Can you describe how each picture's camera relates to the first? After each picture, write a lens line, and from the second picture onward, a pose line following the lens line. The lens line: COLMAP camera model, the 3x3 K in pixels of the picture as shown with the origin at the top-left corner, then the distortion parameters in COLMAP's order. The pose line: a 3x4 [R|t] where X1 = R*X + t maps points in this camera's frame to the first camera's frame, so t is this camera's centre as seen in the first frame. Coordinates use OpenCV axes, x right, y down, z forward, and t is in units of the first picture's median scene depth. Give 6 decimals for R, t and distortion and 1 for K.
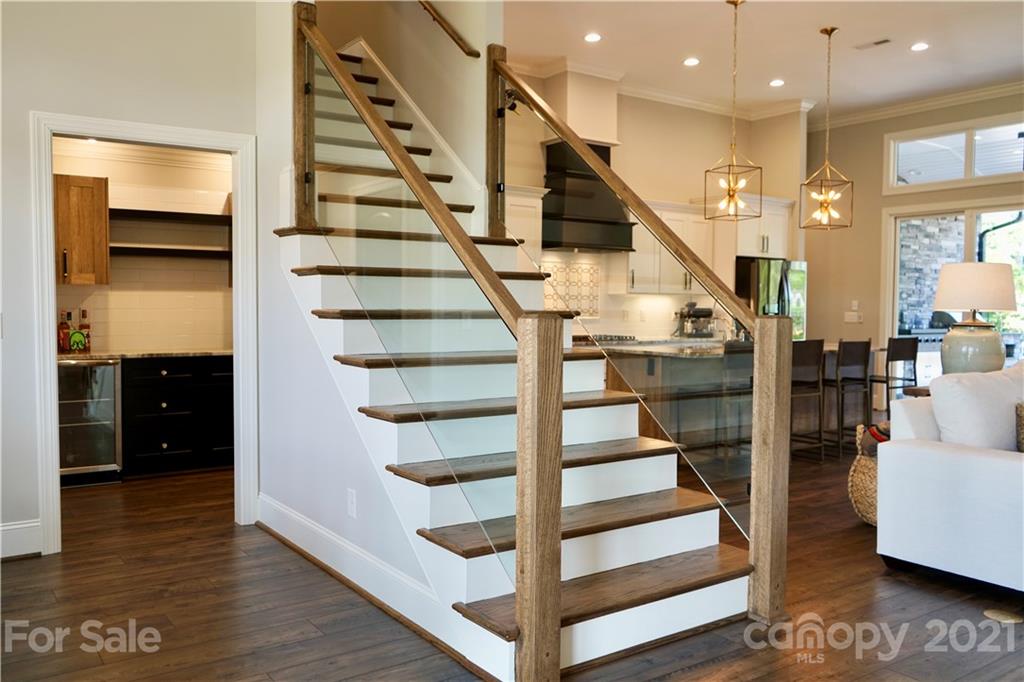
lens RADIAL K [[835.4, 0, 512.3], [0, 835.4, 340.3], [0, 0, 1]] dist [-0.096652, -0.005490]
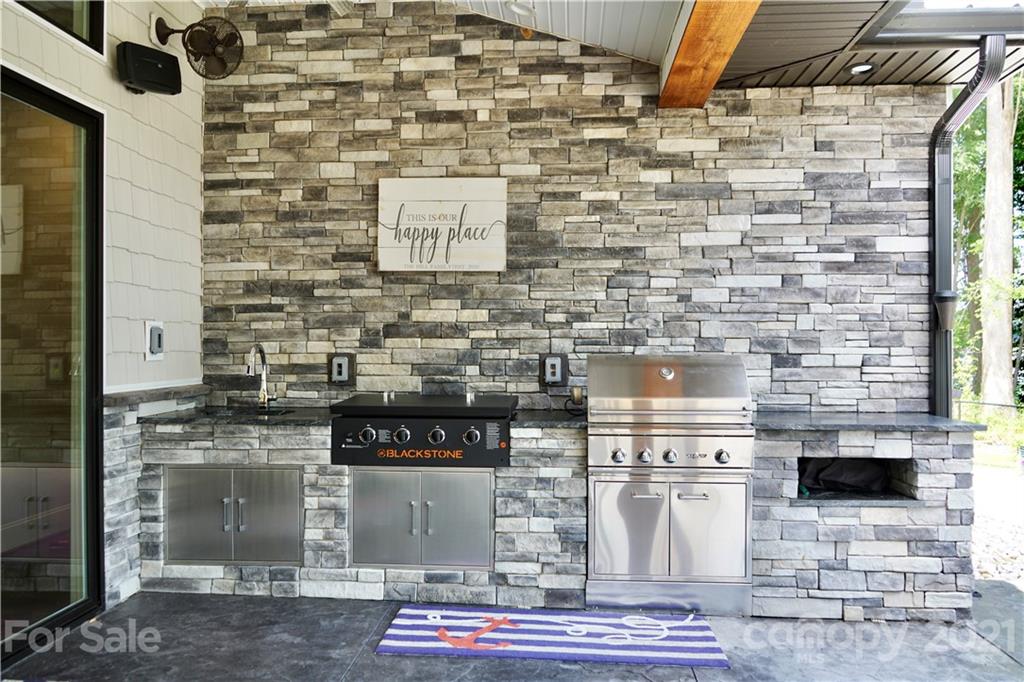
lens RADIAL K [[835.4, 0, 511.3], [0, 835.4, 340.6], [0, 0, 1]] dist [-0.096652, -0.005490]
pose [[0.775278, 0.003446, -0.631611, 0.711368], [-0.024590, 0.999392, -0.024730, -0.032025], [0.631142, 0.034704, 0.774891, 0.654524]]
